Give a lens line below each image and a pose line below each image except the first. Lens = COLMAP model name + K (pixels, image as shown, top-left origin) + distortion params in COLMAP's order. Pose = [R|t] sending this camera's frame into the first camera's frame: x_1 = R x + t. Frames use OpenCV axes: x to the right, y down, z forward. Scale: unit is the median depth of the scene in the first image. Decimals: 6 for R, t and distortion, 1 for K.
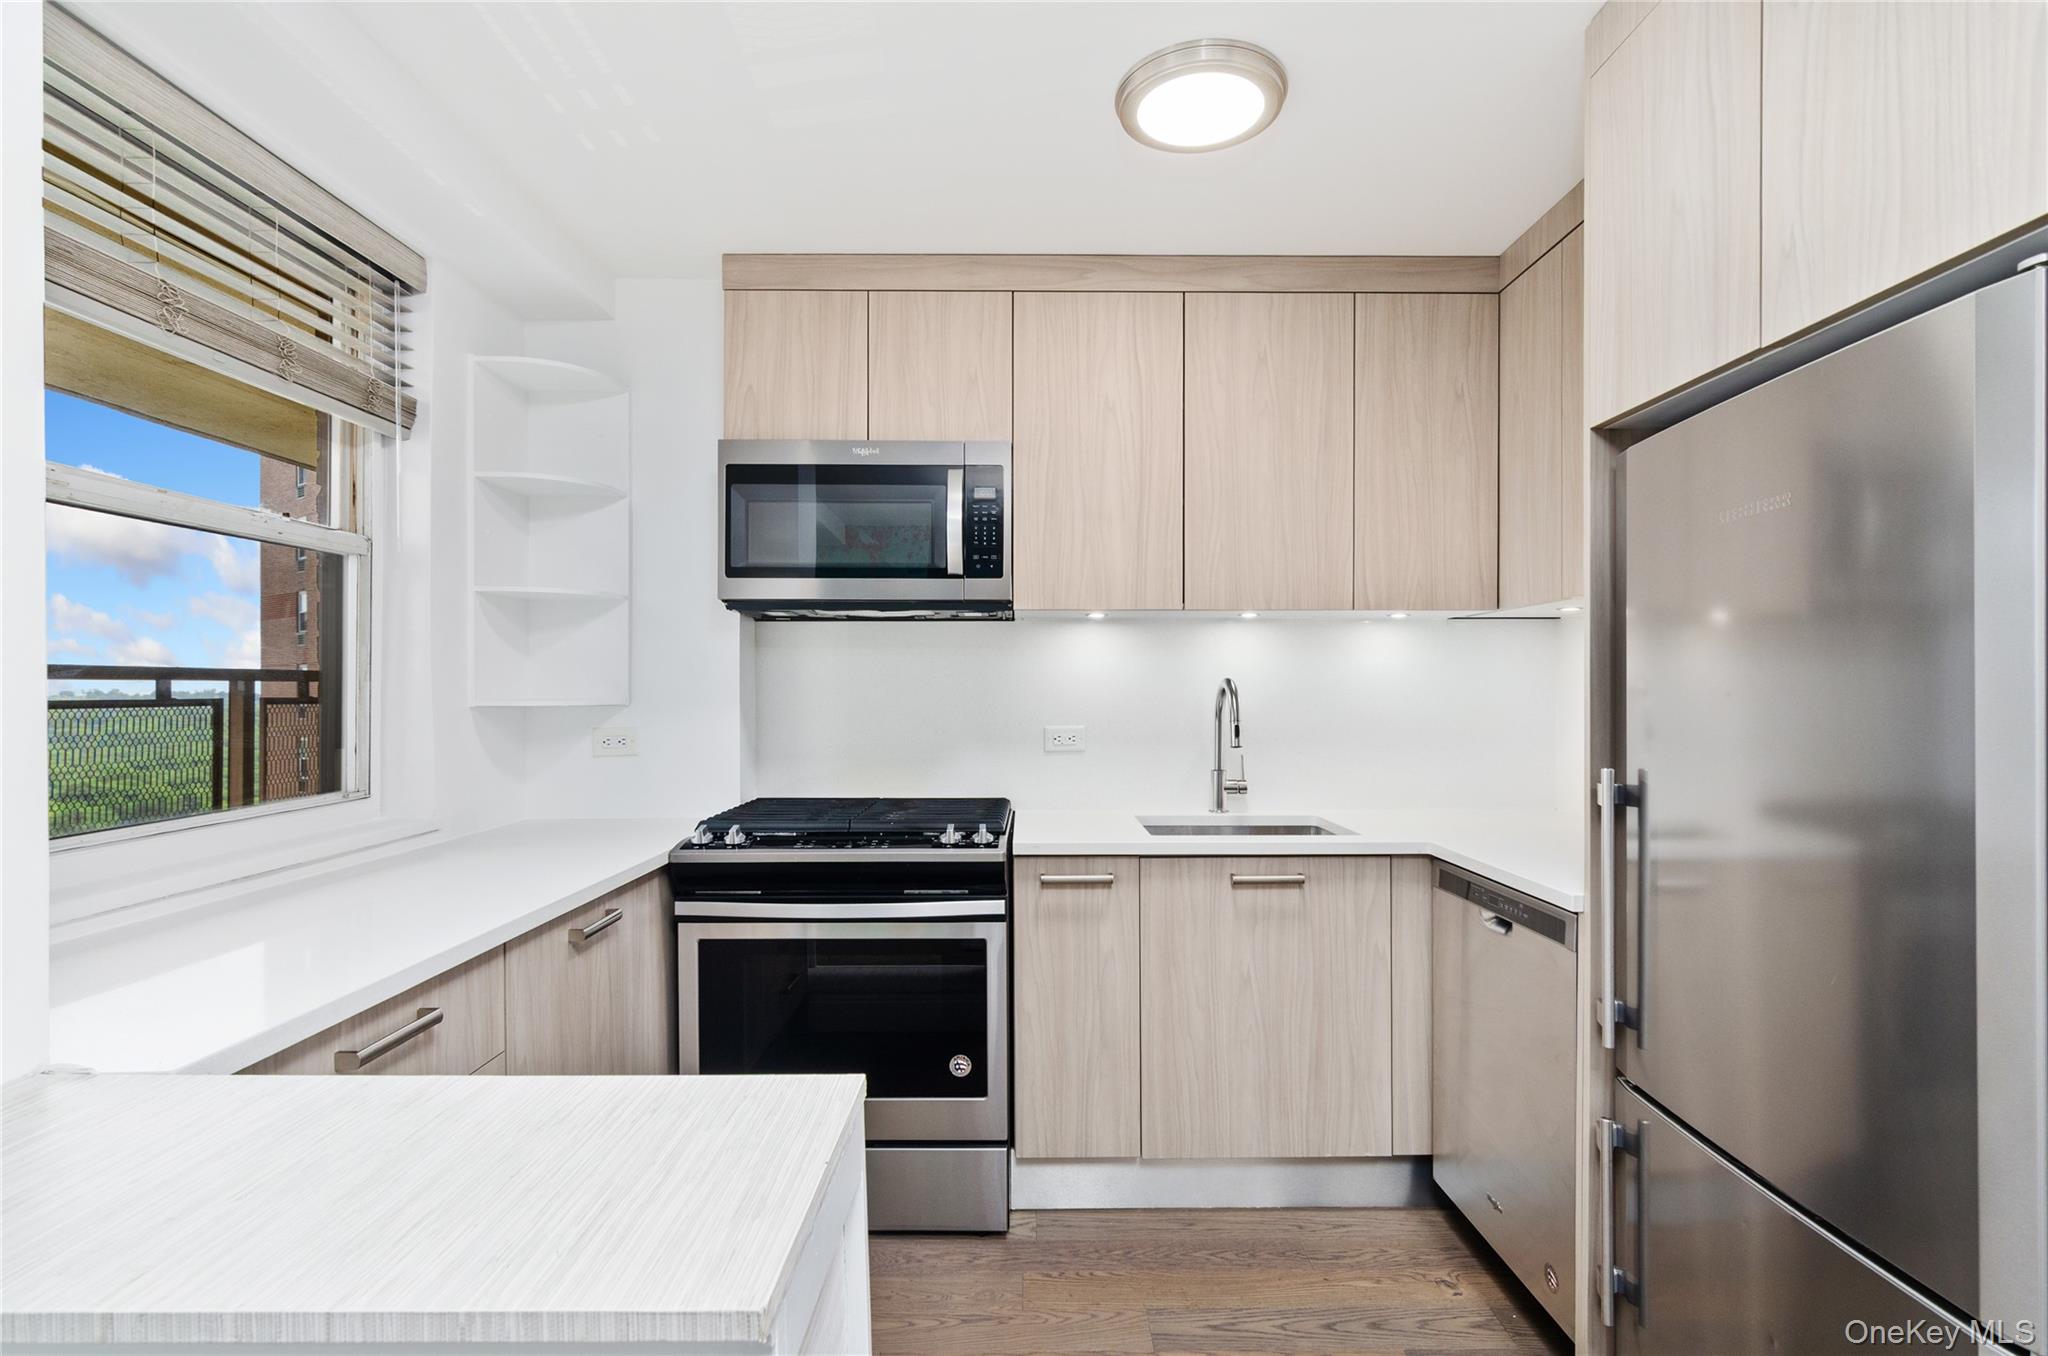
lens RADIAL K [[982.5, 0, 1026.0], [0, 982.5, 696.4], [0, 0, 1]] dist [-0.002629, 0.004020]
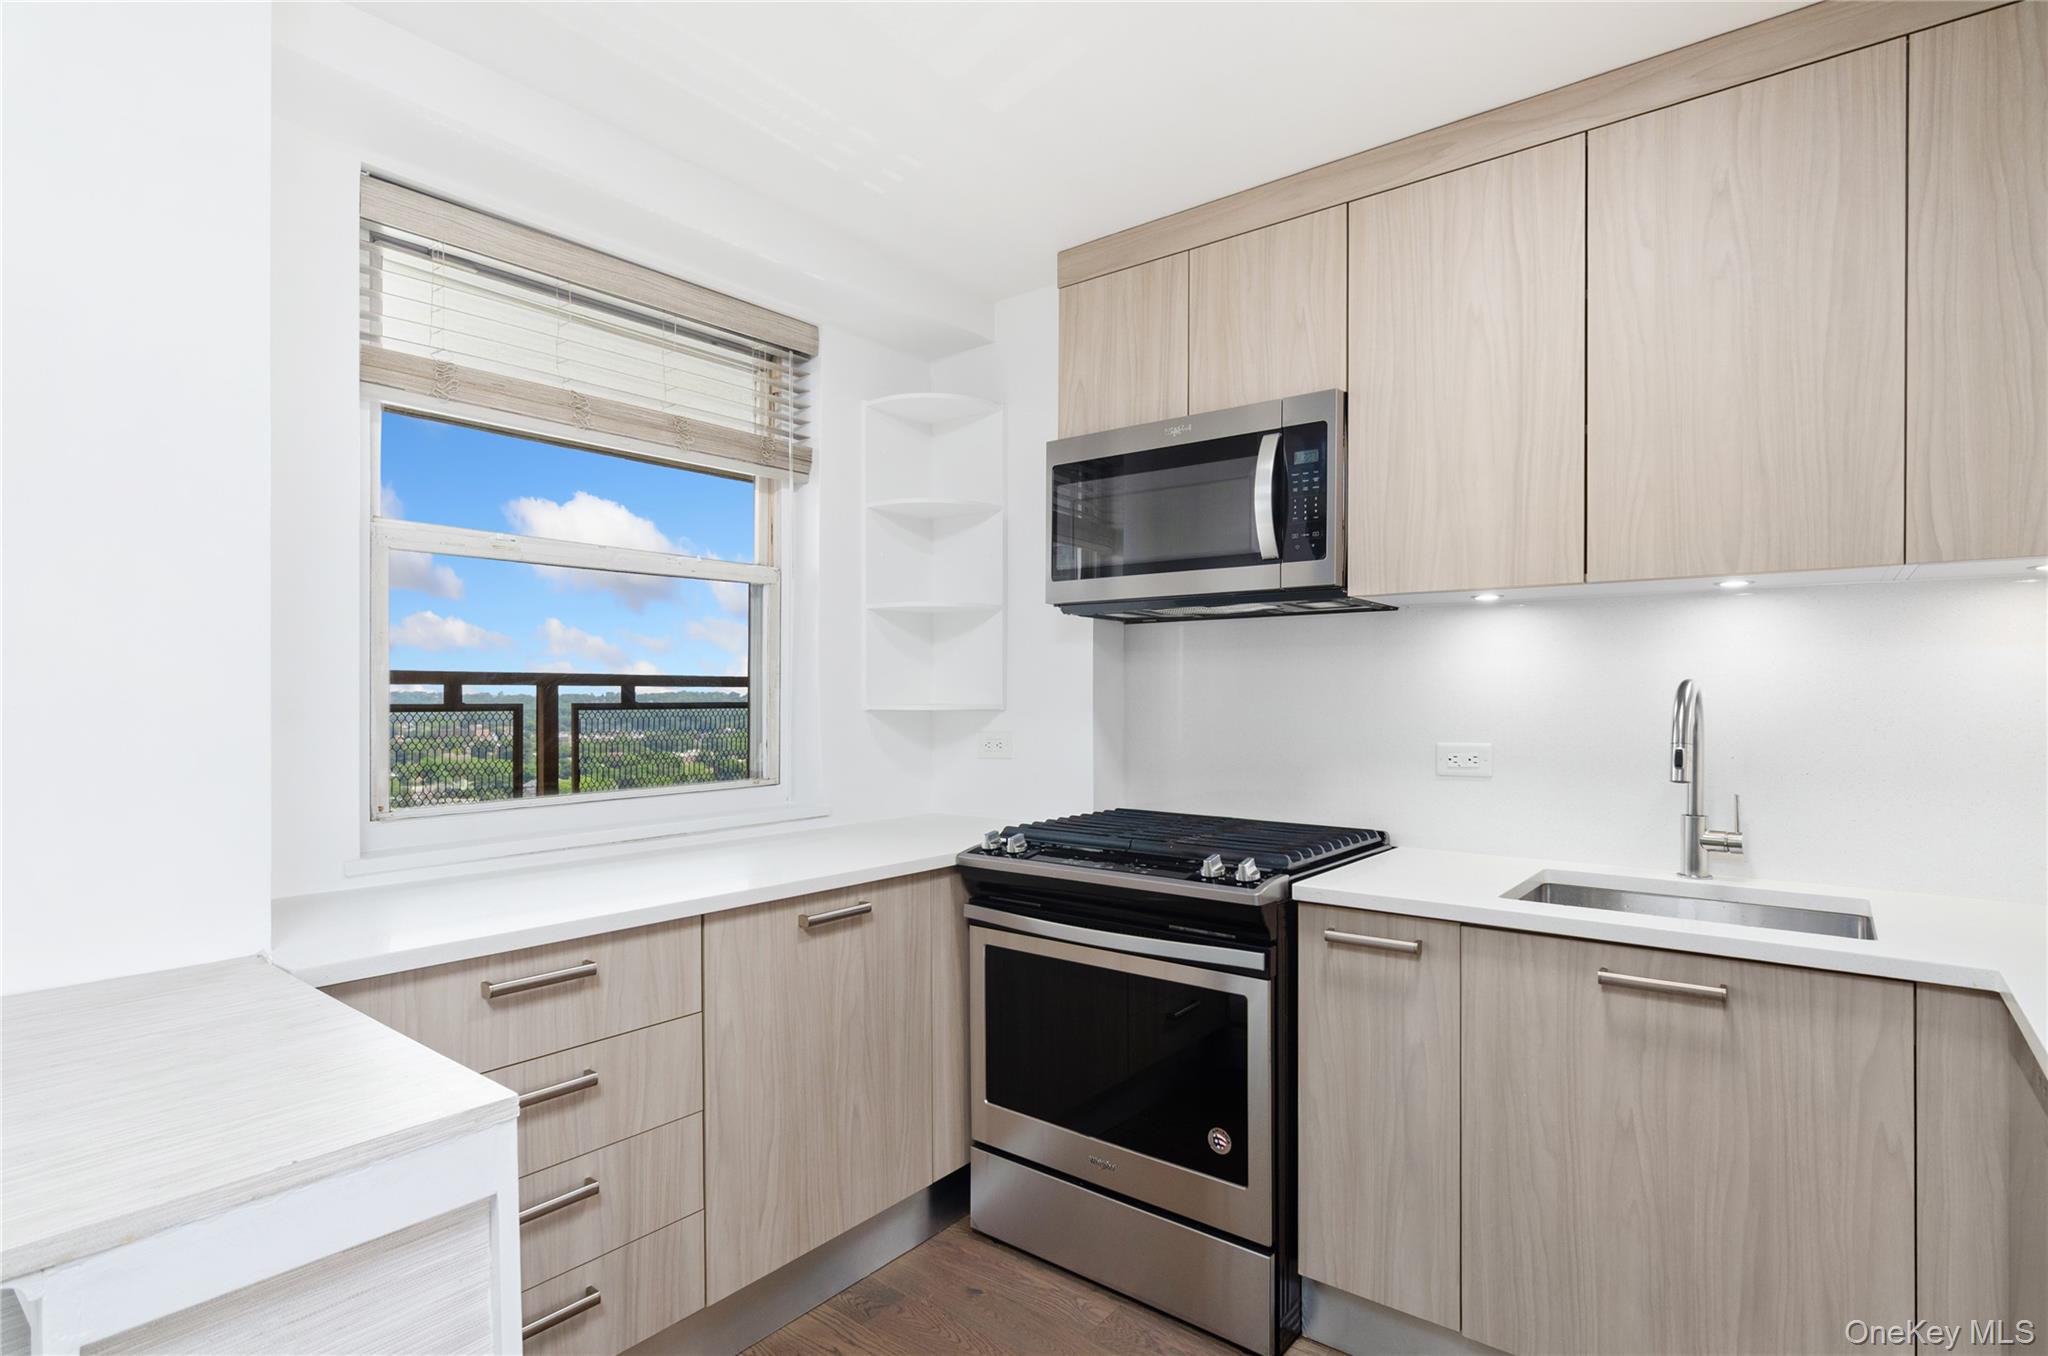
lens RADIAL K [[1015.0, 0, 1023.5], [0, 1015.0, 700.3], [0, 0, 1]] dist [-0.004370, 0.002557]
pose [[0.785267, 0.005240, -0.619135, 0.327024], [-0.005727, 0.999983, 0.001200, -0.003213], [0.619131, 0.002604, 0.785283, 0.201262]]
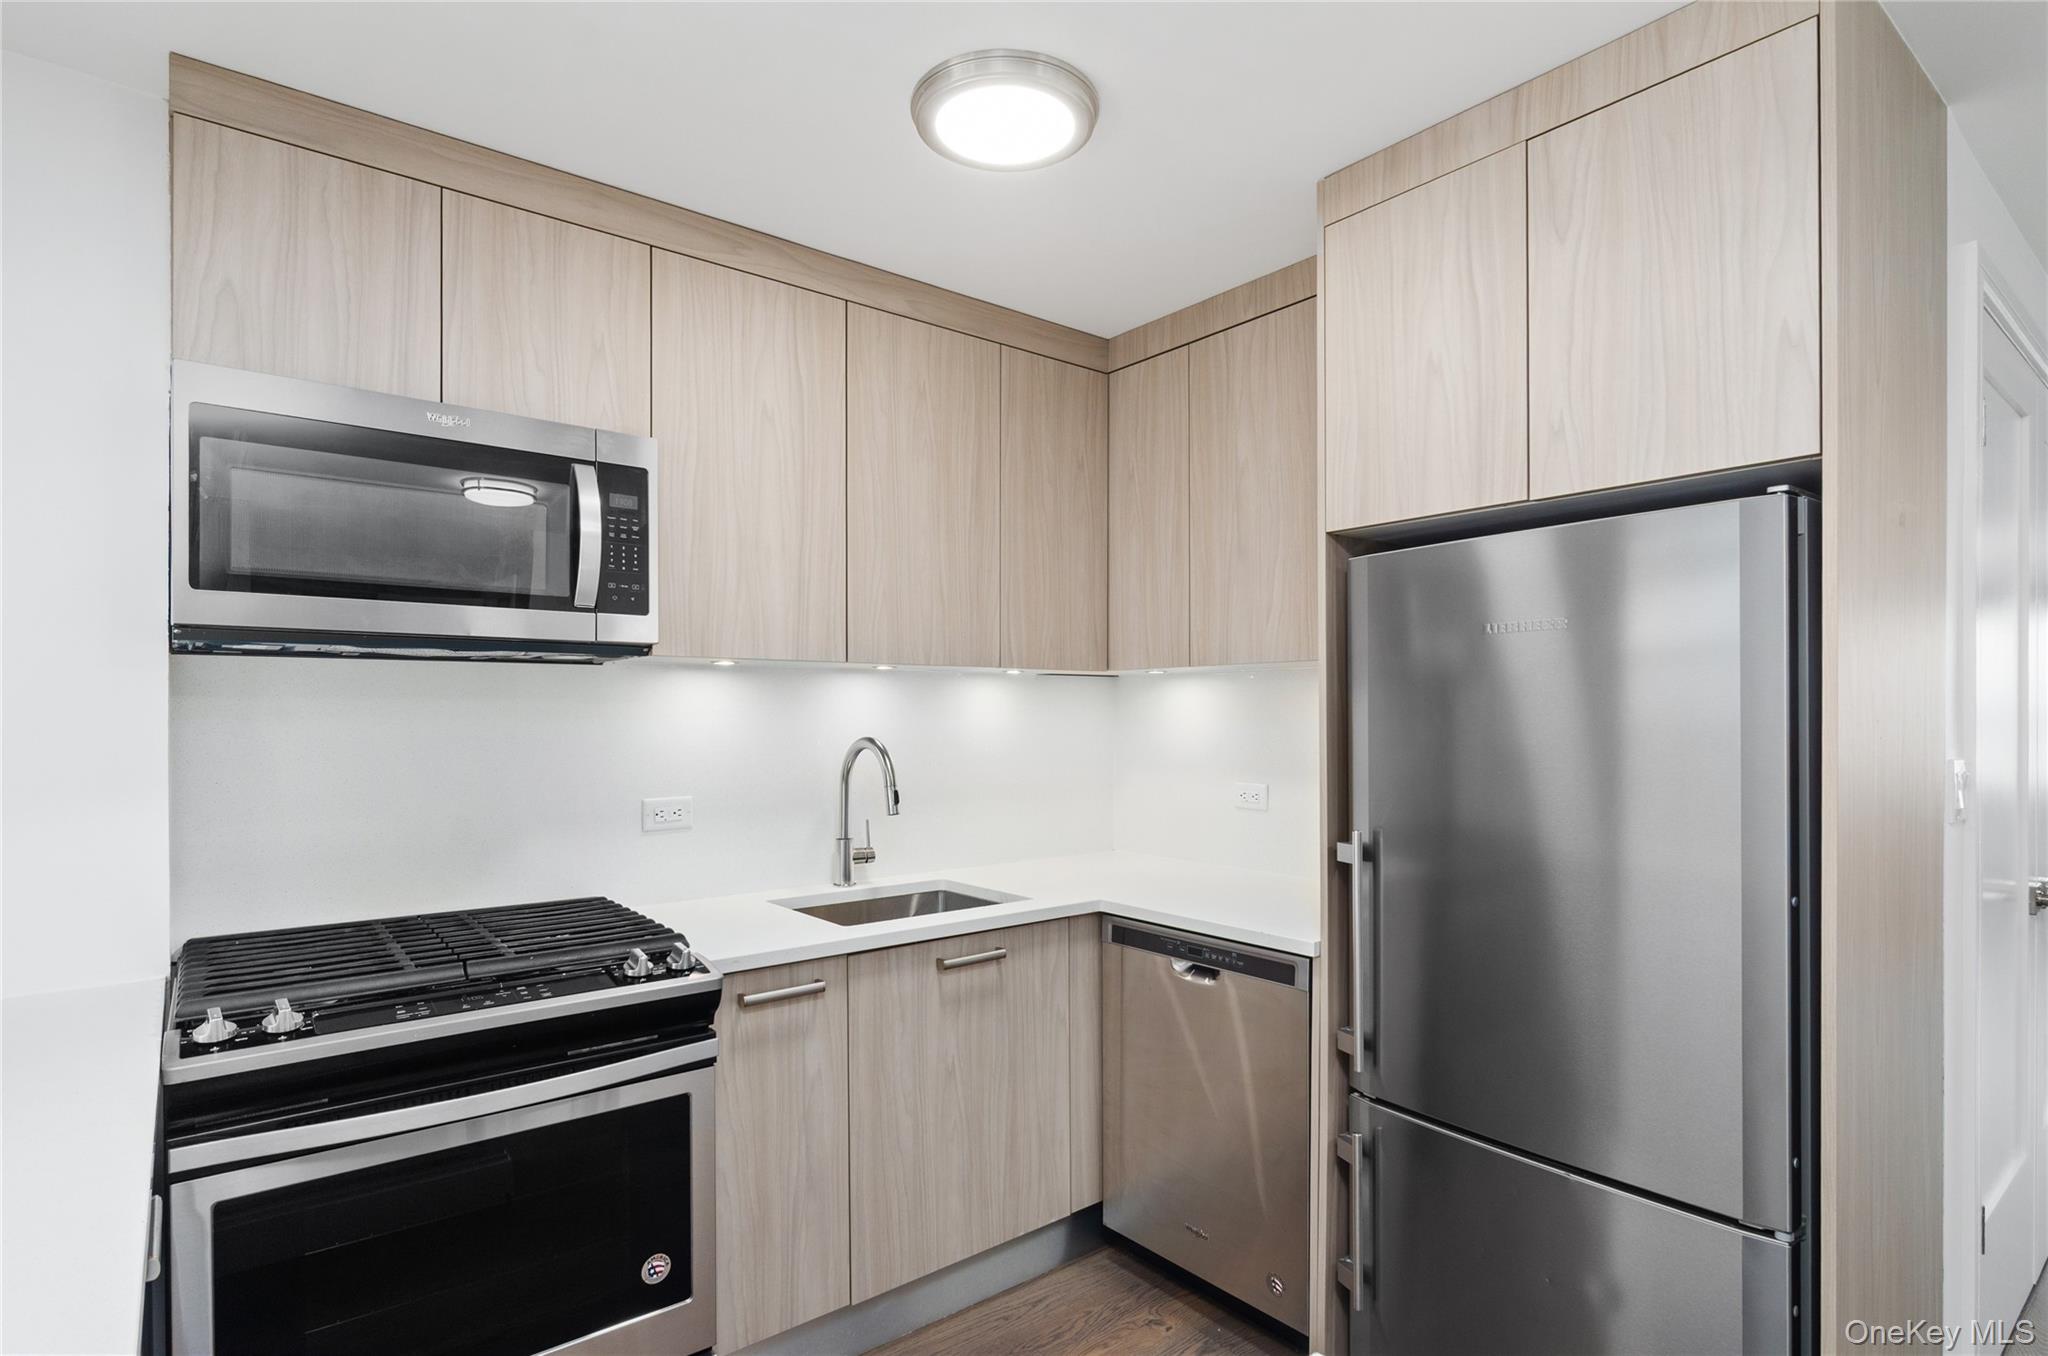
lens RADIAL K [[1037.0, 0, 1019.8], [0, 1037.0, 718.1], [0, 0, 1]] dist [-0.005033, -0.001108]
pose [[0.783338, -0.004203, 0.621581, -0.326789], [0.004603, 0.999989, 0.000960, -0.042919], [-0.621579, 0.002109, 0.783349, 0.198997]]
